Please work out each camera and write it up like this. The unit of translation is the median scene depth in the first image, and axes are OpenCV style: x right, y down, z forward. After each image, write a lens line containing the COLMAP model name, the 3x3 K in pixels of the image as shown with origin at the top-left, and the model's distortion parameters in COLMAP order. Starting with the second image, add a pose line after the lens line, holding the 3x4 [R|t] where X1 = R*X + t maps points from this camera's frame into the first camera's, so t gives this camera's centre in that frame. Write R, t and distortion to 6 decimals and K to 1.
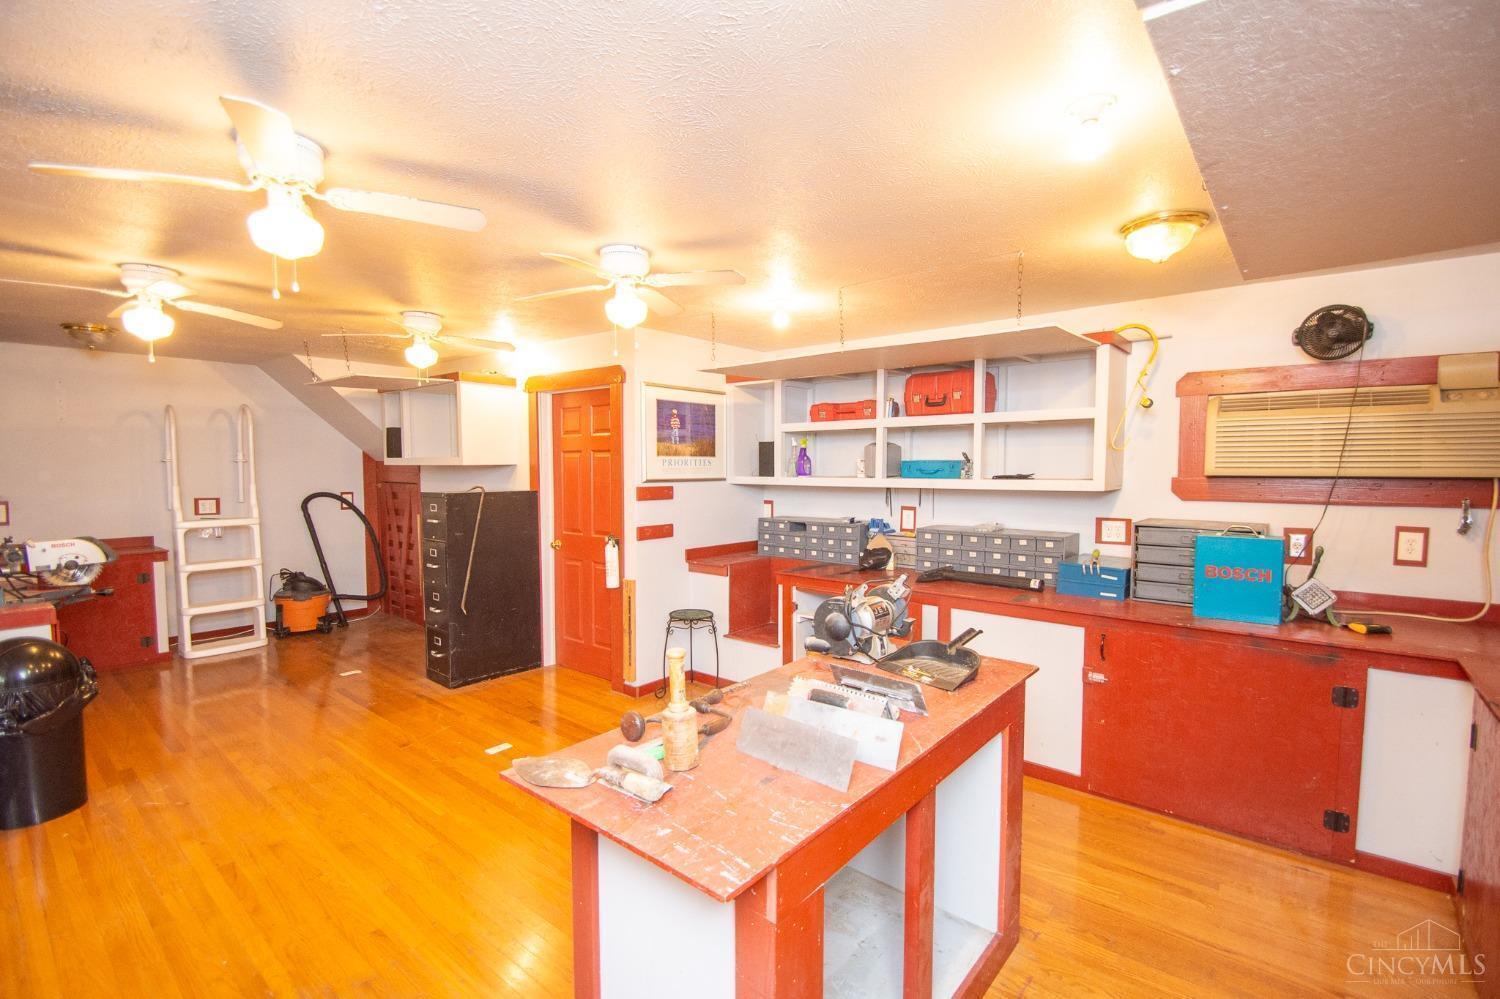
lens RADIAL K [[687.8, 0, 749.9], [0, 687.8, 508.5], [0, 0, 1]] dist [0.026747, -0.013208]
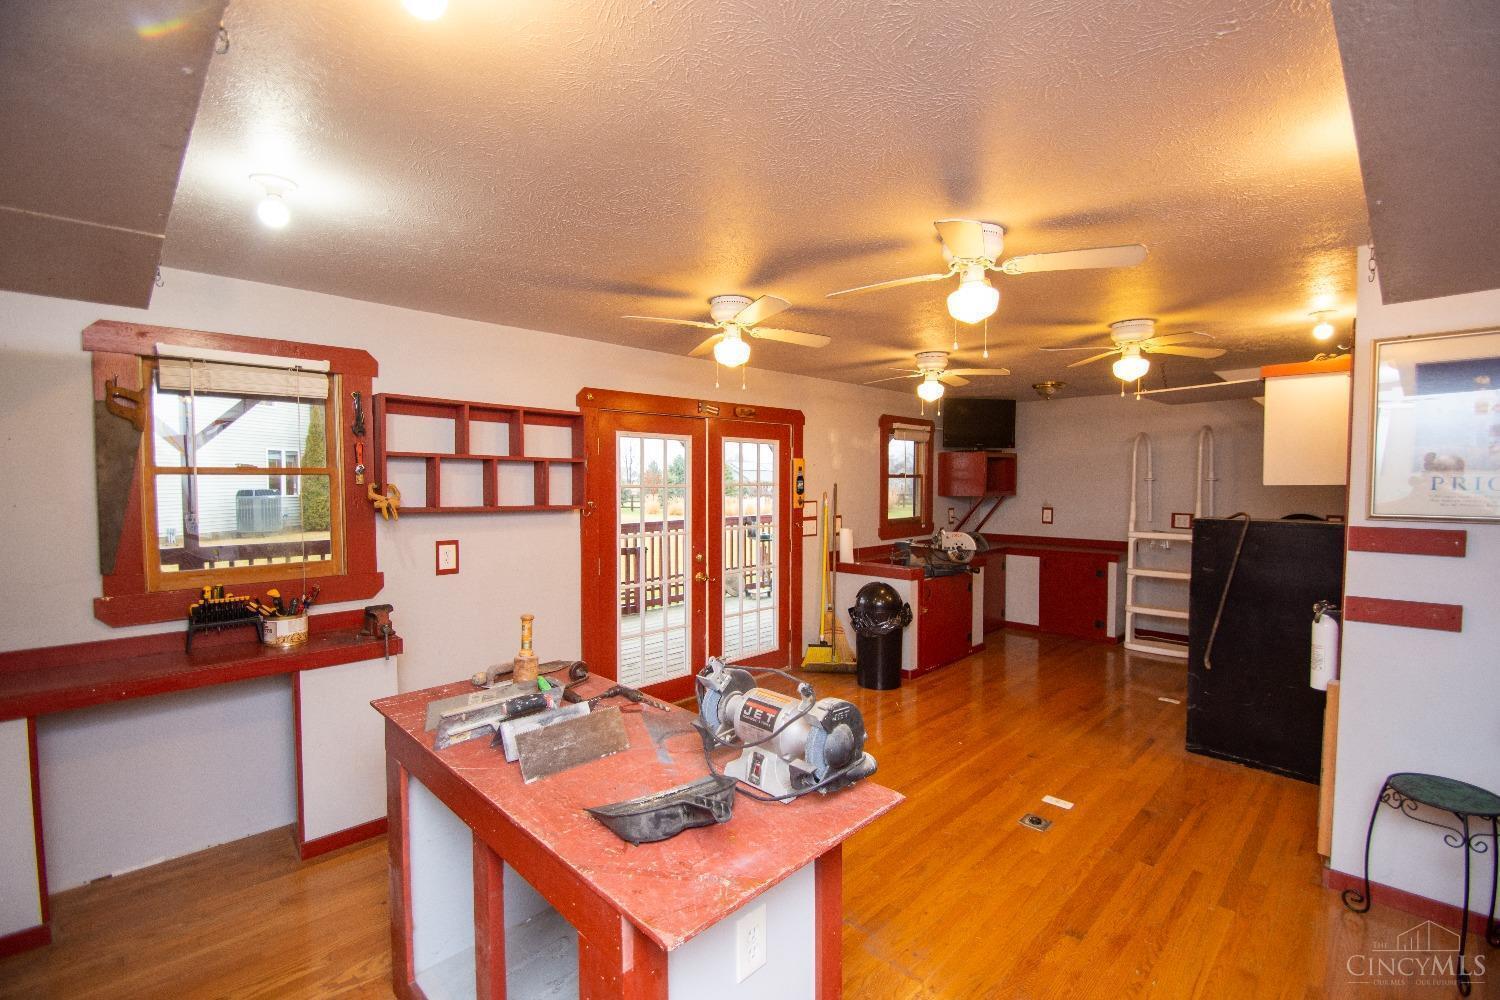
lens RADIAL K [[660.6, 0, 750.0], [0, 660.6, 500.0], [0, 0, 1]] dist [-0.000291, -0.000063]
pose [[-0.082429, 0.030955, -0.996116, 0.401261], [-0.064470, 0.997258, 0.036326, -0.038343], [0.994510, 0.067214, -0.080207, 0.508688]]
